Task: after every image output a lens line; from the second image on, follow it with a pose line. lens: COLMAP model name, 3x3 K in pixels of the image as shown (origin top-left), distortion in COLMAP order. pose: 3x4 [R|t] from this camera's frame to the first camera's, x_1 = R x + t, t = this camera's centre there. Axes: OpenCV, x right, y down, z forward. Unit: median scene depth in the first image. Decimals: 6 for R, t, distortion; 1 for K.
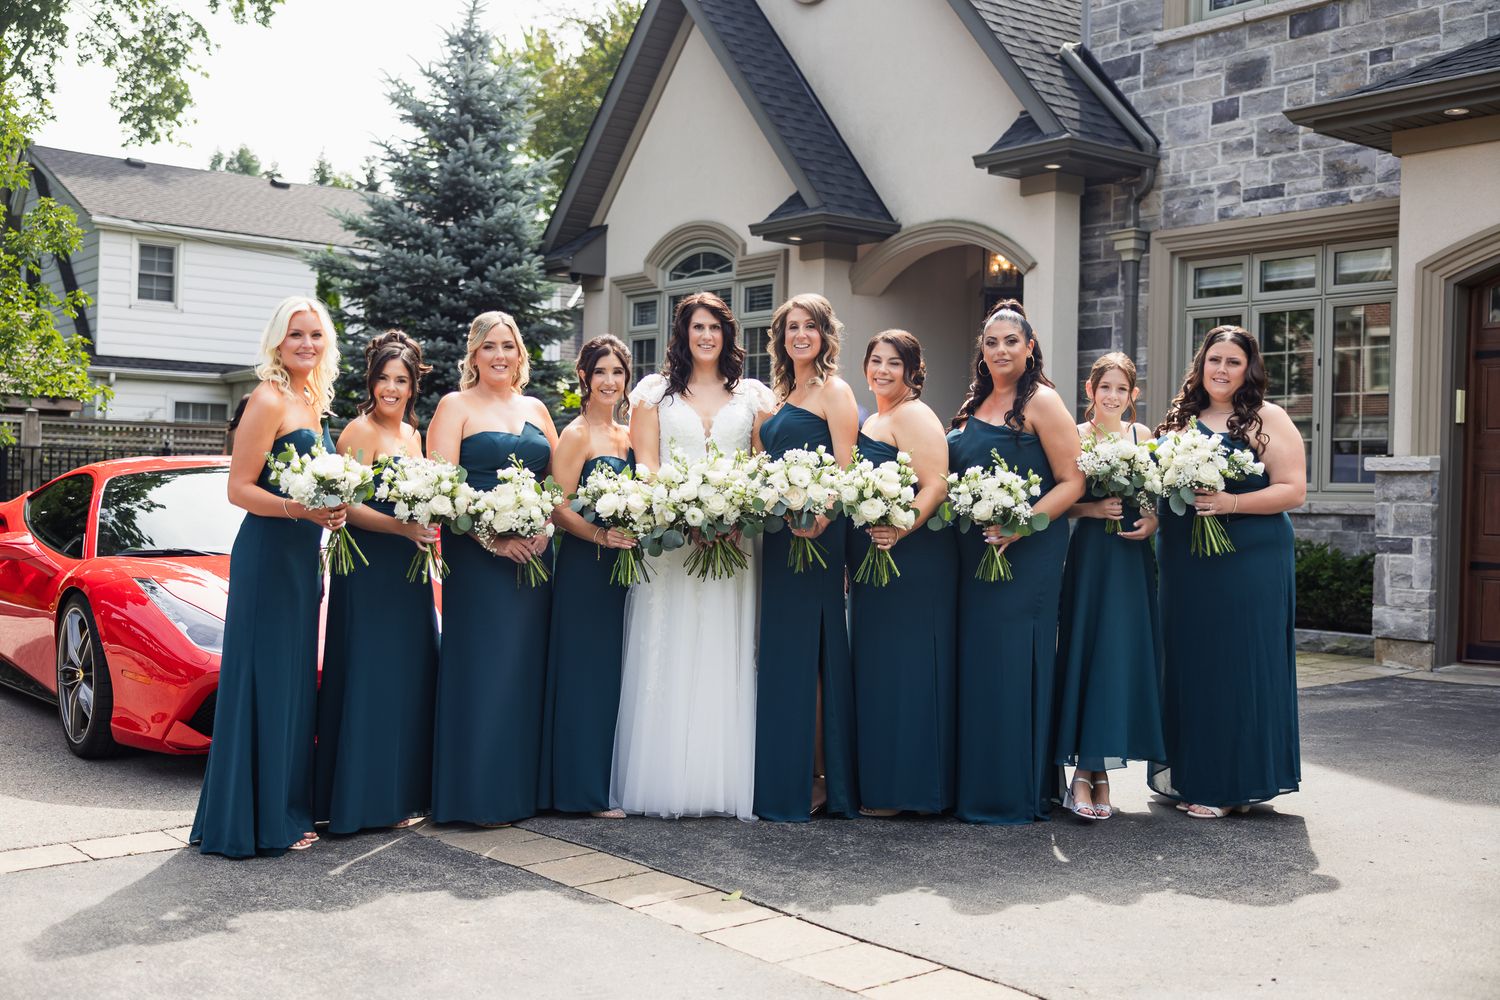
lens RADIAL K [[1612.1, 0, 749.8], [0, 1612.1, 500.3], [0, 0, 1]] dist [0.020100, 0.000000]
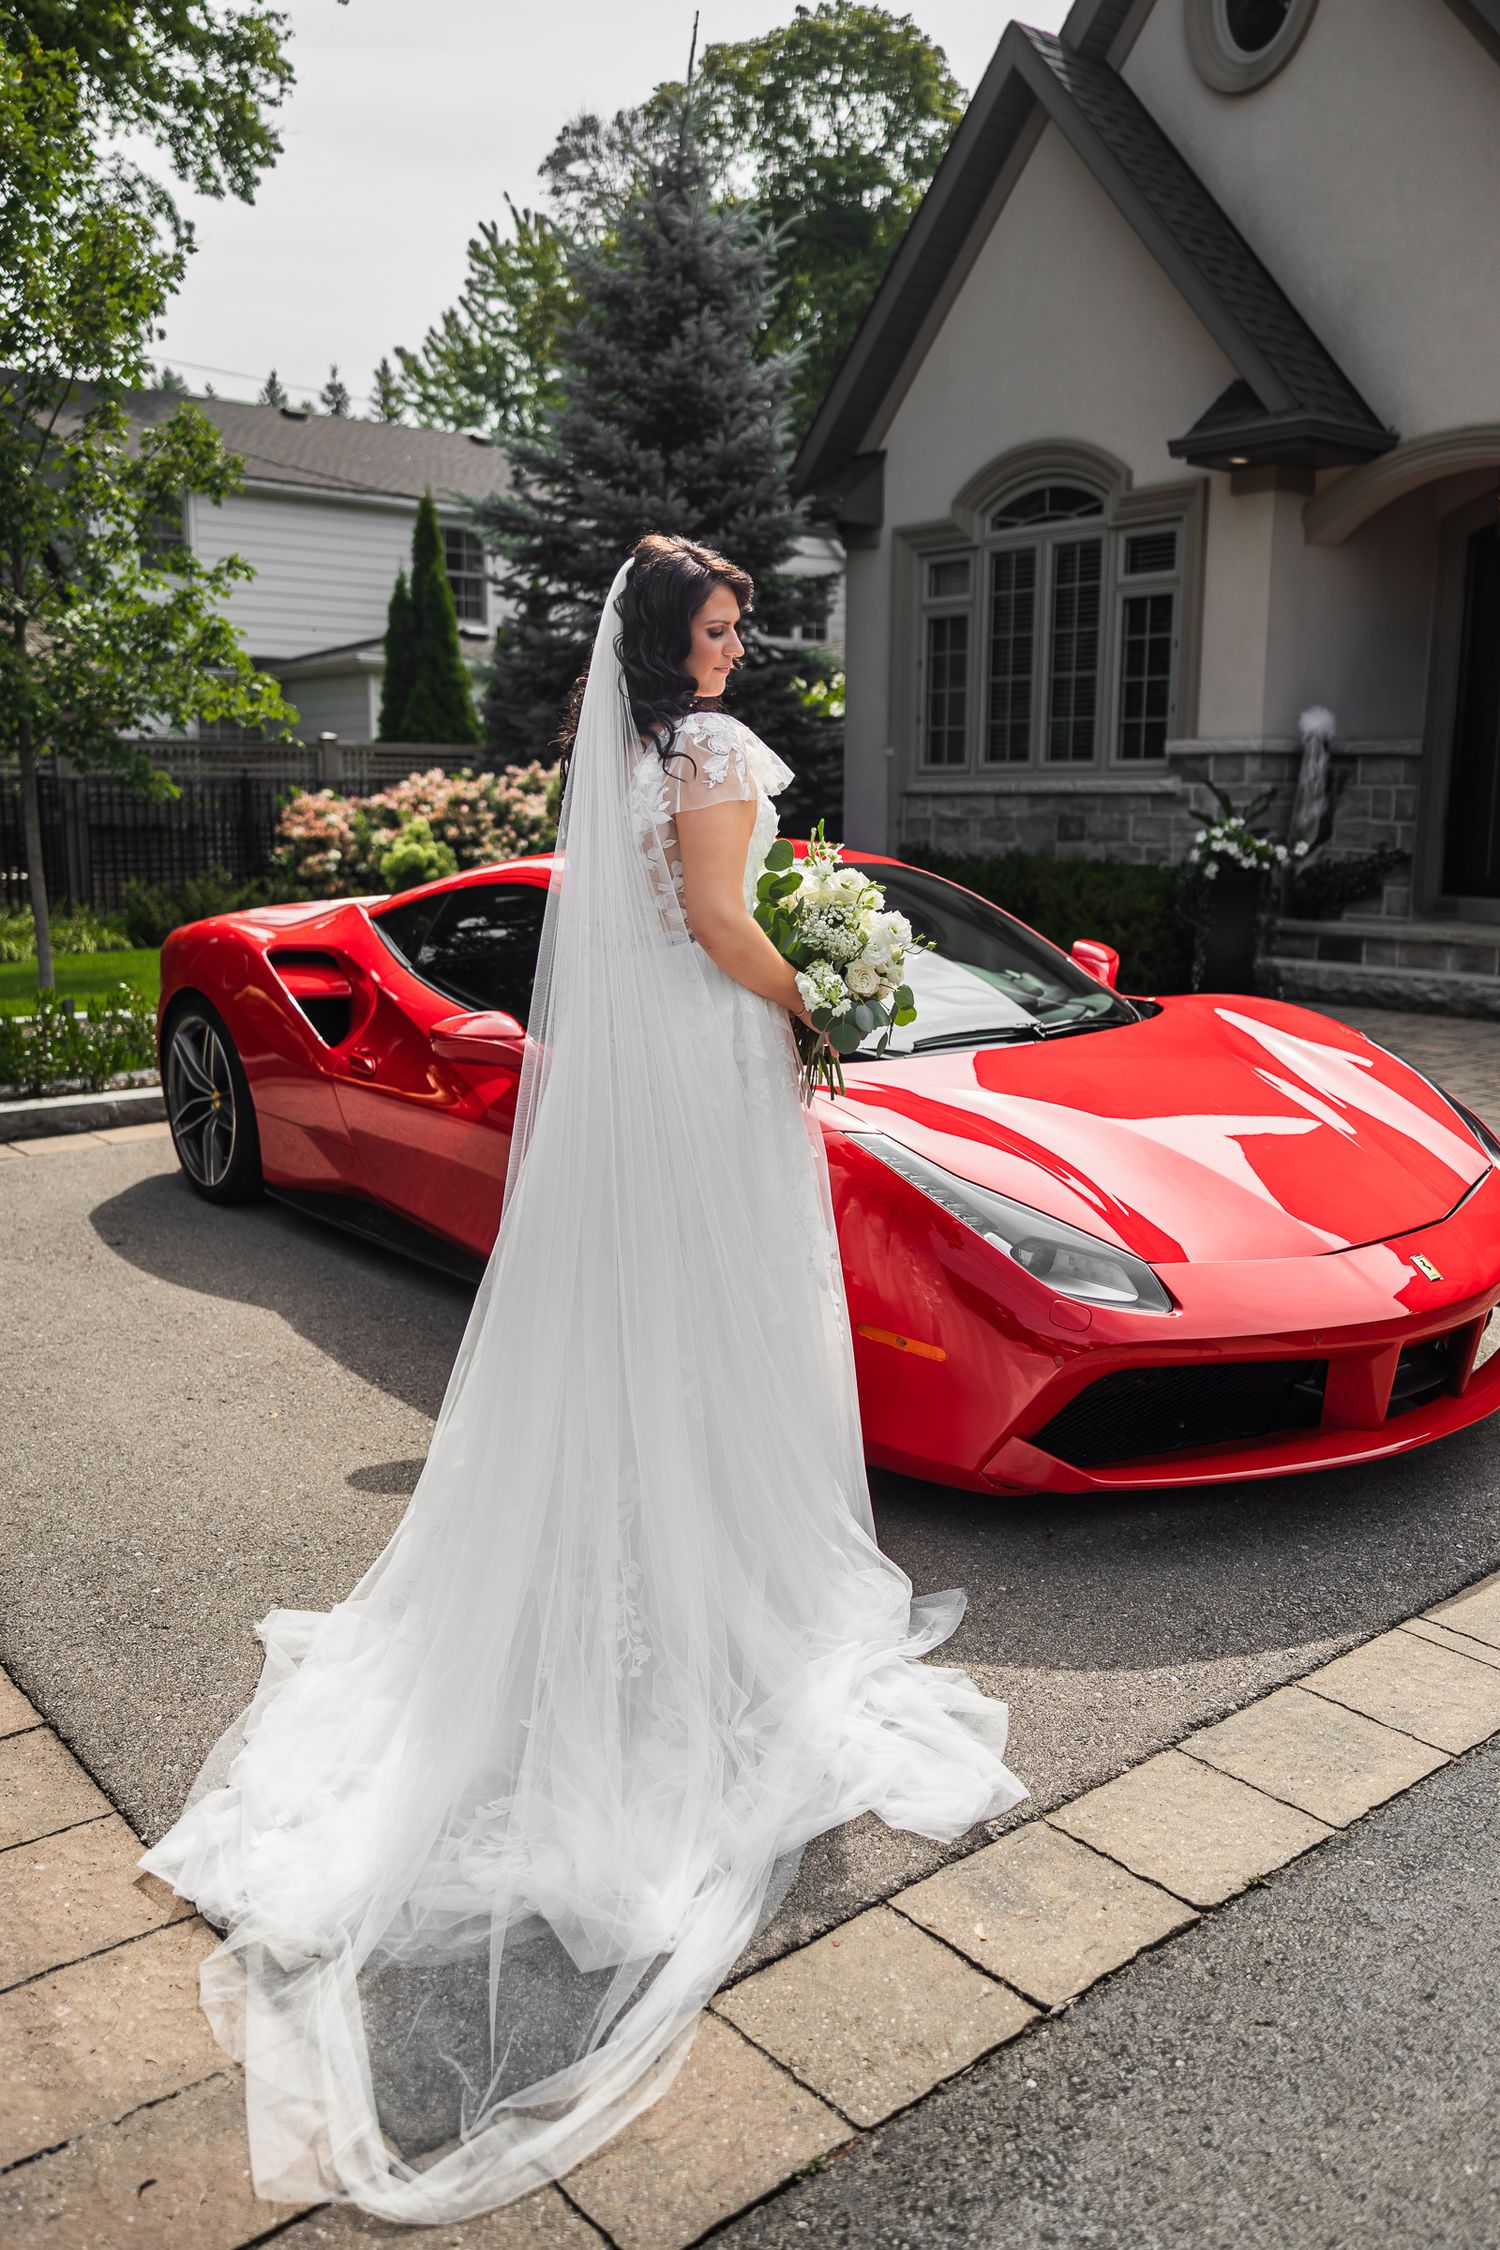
lens RADIAL K [[1796.3, 0, 750.5], [0, 1796.3, 1126.6], [0, 0, 1]] dist [0.004616, 0.000899]
pose [[0.999775, -0.018755, 0.009937, -0.167106], [0.016679, 0.983762, 0.178701, -0.021588], [-0.013128, -0.178495, 0.983853, 0.179550]]
